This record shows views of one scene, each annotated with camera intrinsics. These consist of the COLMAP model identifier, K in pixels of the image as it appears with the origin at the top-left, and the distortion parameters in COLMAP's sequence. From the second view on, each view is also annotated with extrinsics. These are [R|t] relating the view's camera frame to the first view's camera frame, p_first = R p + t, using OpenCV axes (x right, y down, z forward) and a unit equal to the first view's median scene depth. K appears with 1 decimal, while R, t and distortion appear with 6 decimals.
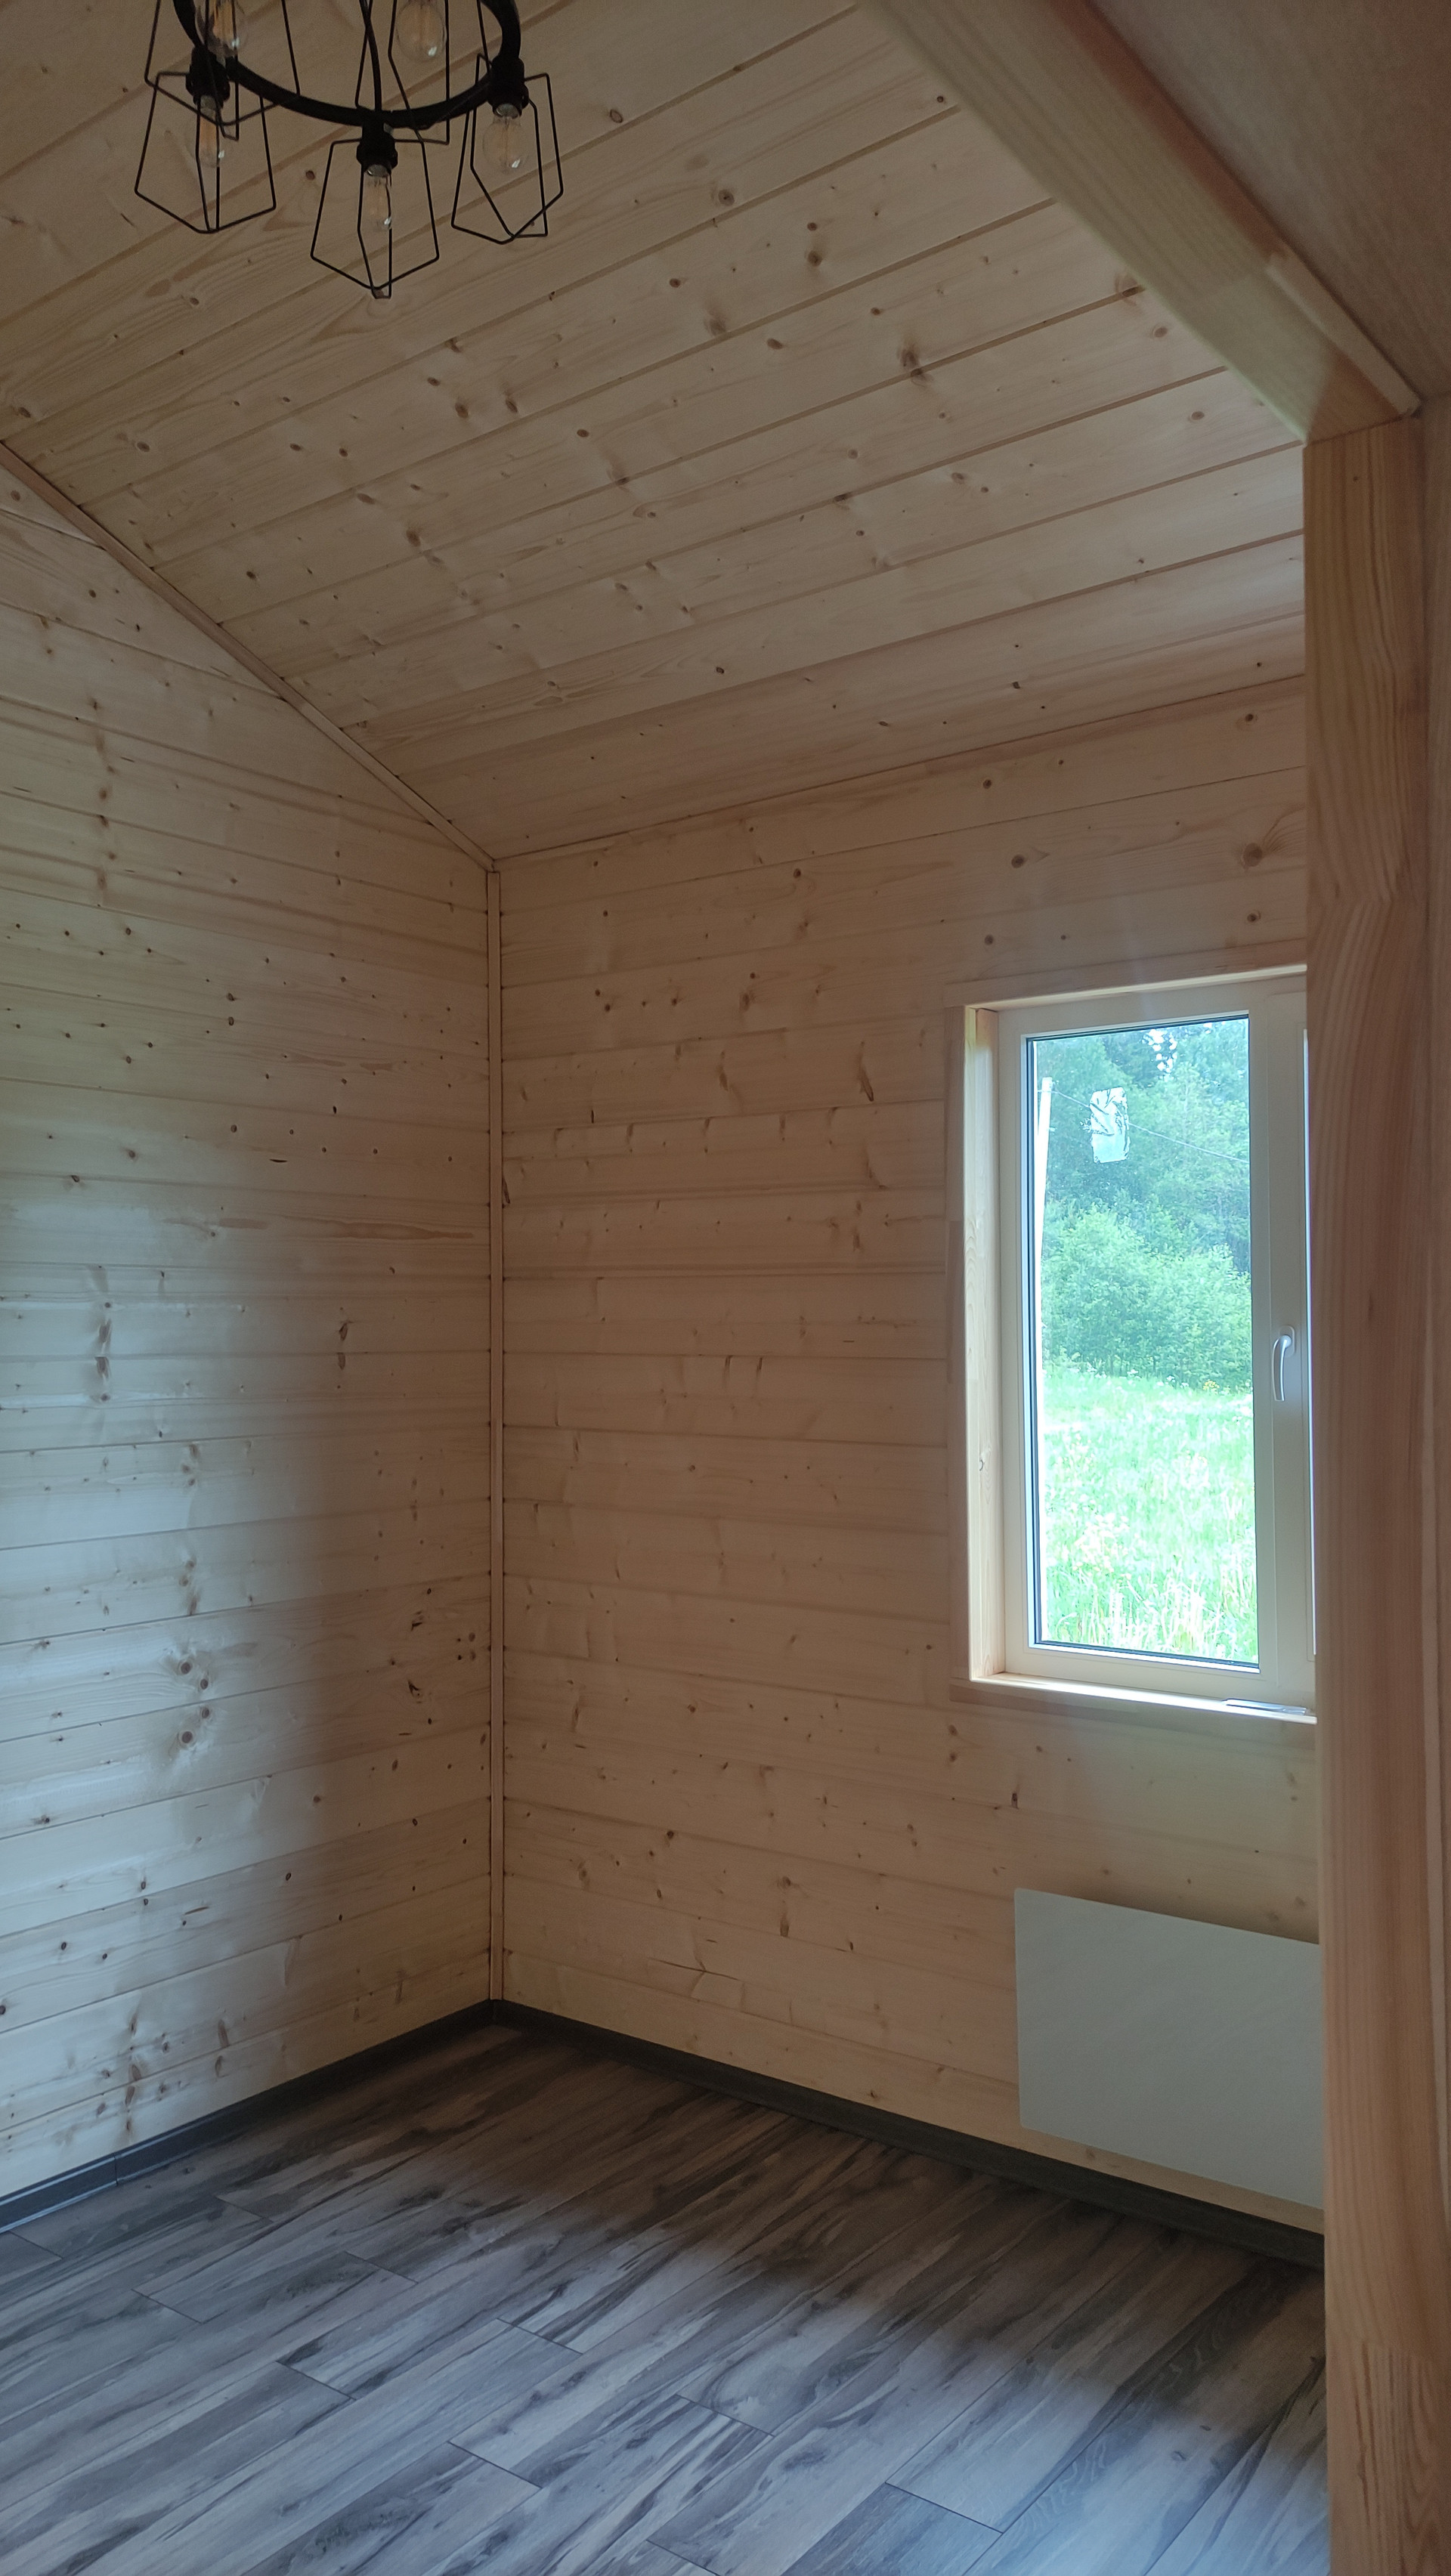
lens RADIAL K [[1889.9, 0, 725.5], [0, 1889.9, 1288.0], [0, 0, 1]] dist [0.060706, -0.052884]
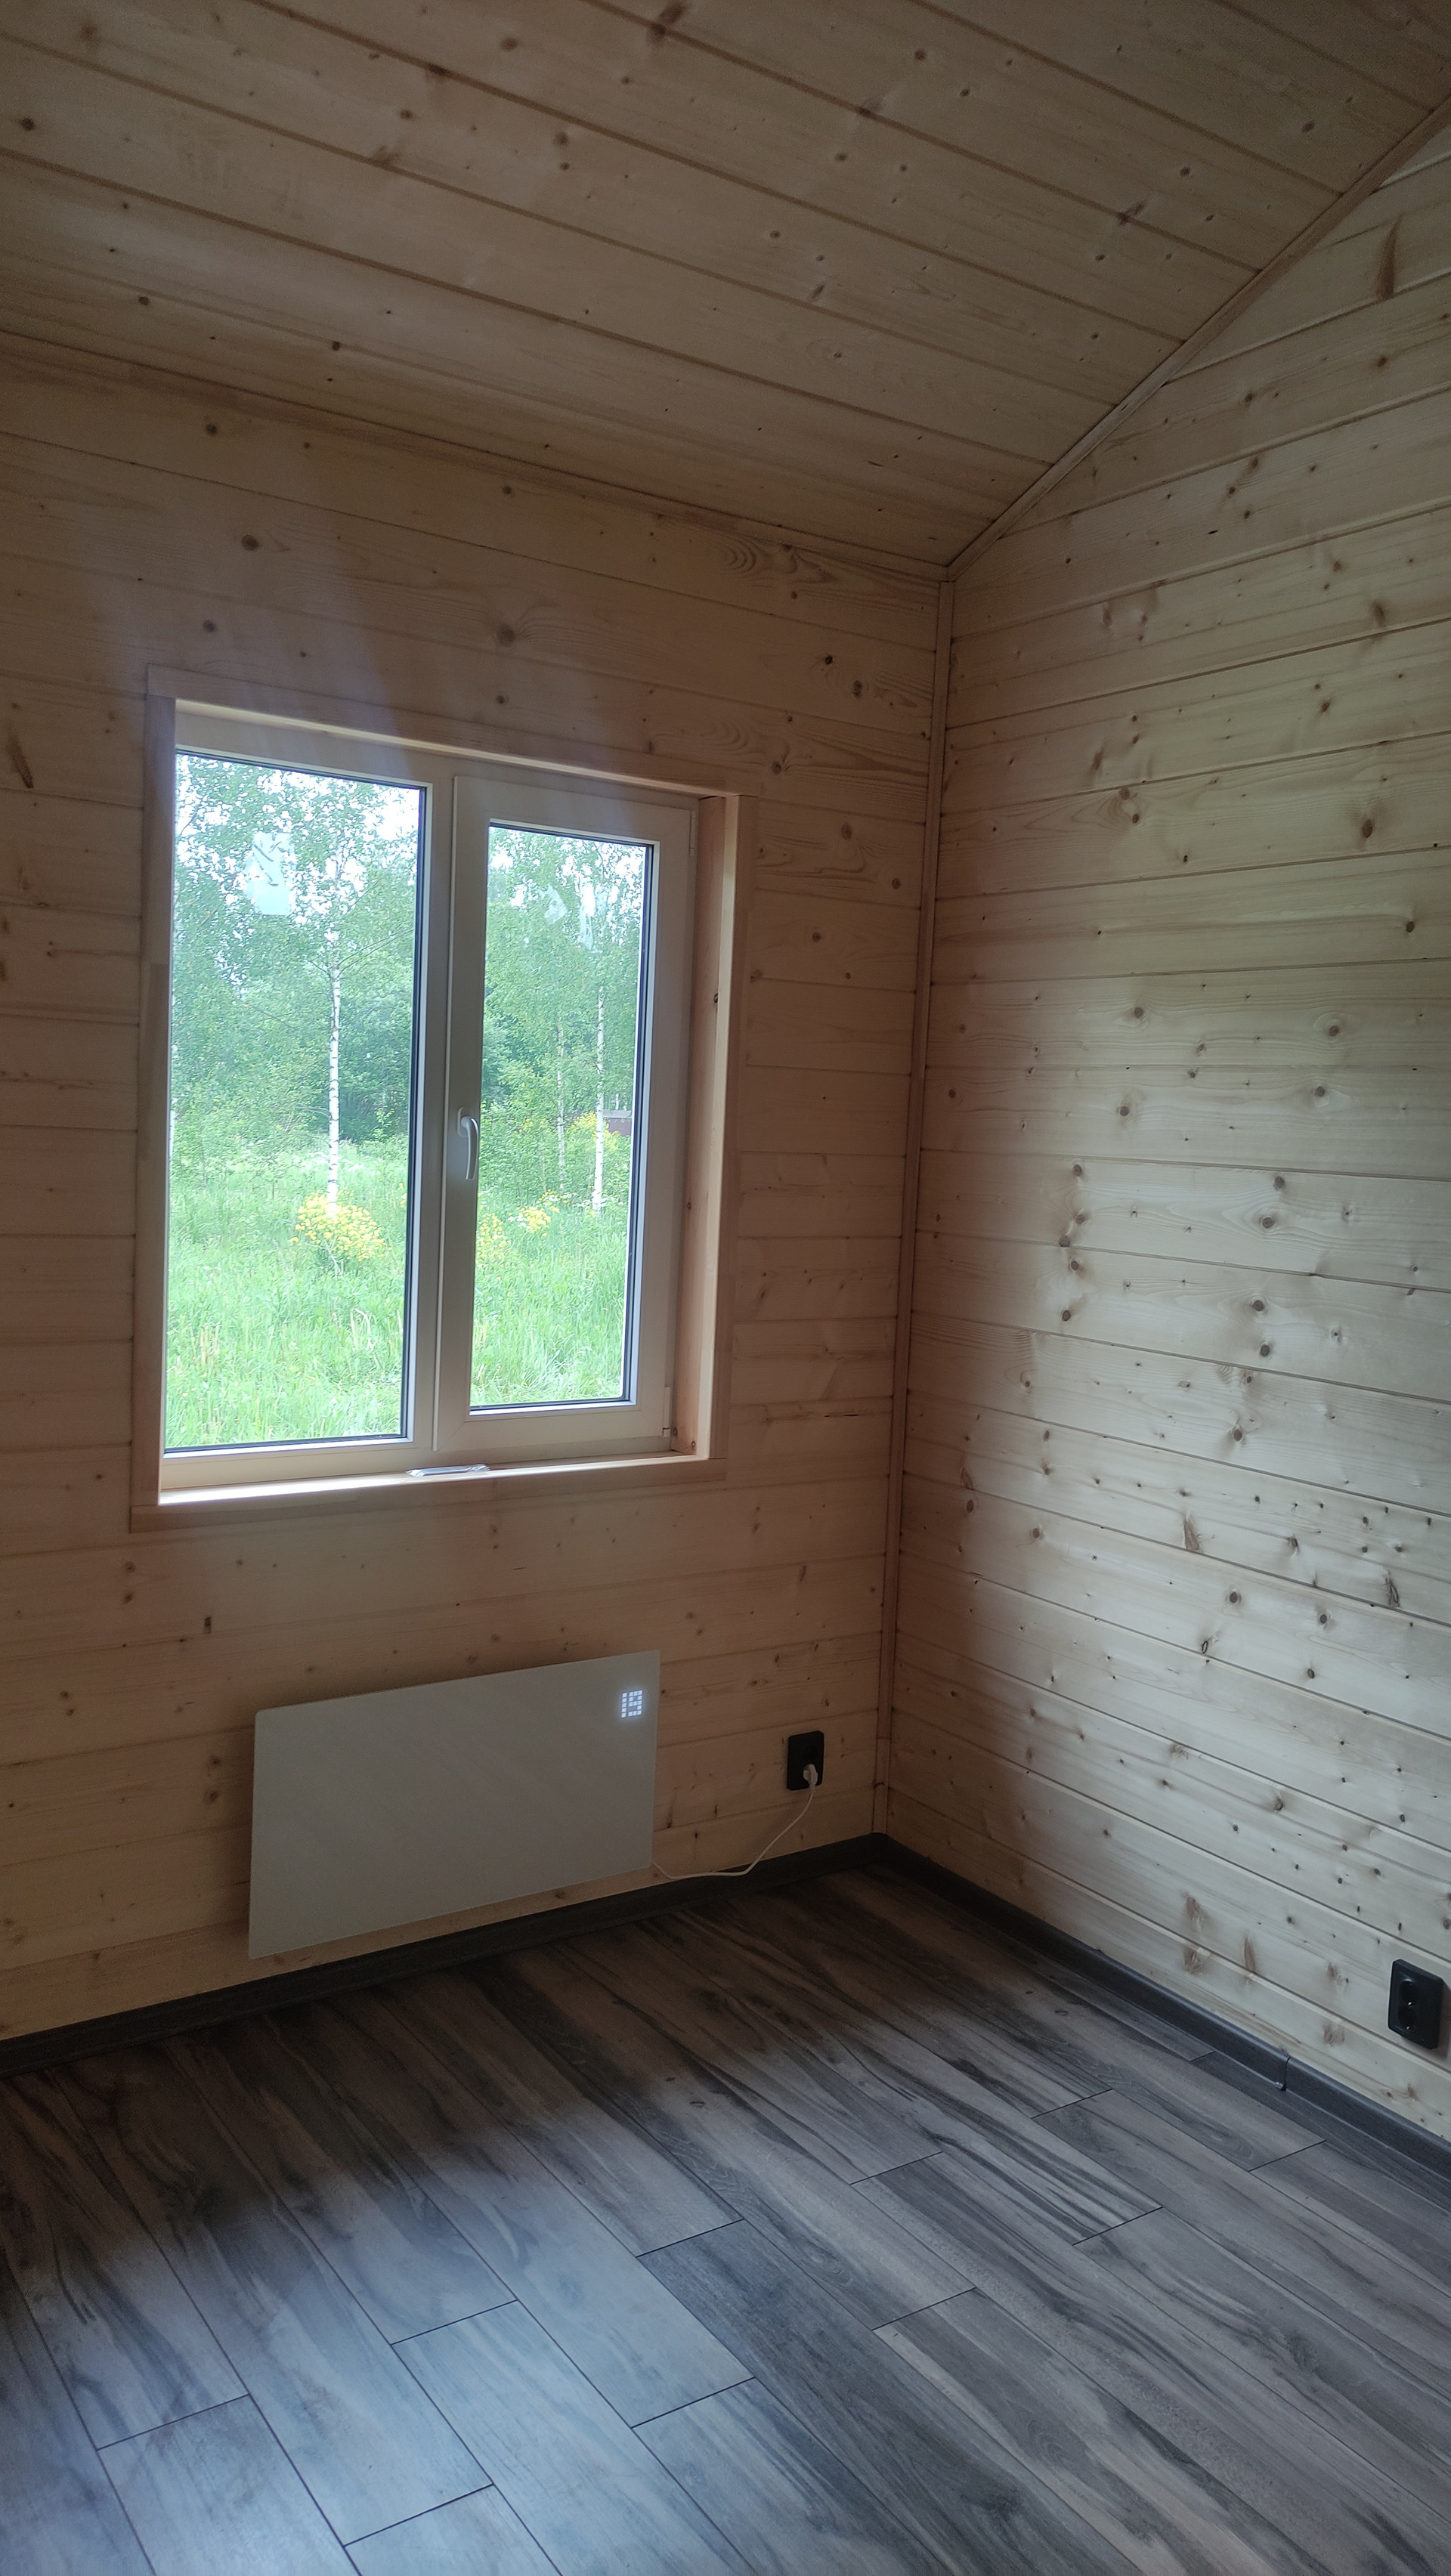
lens RADIAL K [[1889.9, 0, 725.5], [0, 1889.9, 1288.0], [0, 0, 1]] dist [0.060706, -0.052884]
pose [[0.329942, -0.064870, 0.941770, -0.652501], [-0.066640, 0.993547, 0.091783, 0.014153], [-0.941646, -0.093043, 0.323490, 0.537573]]
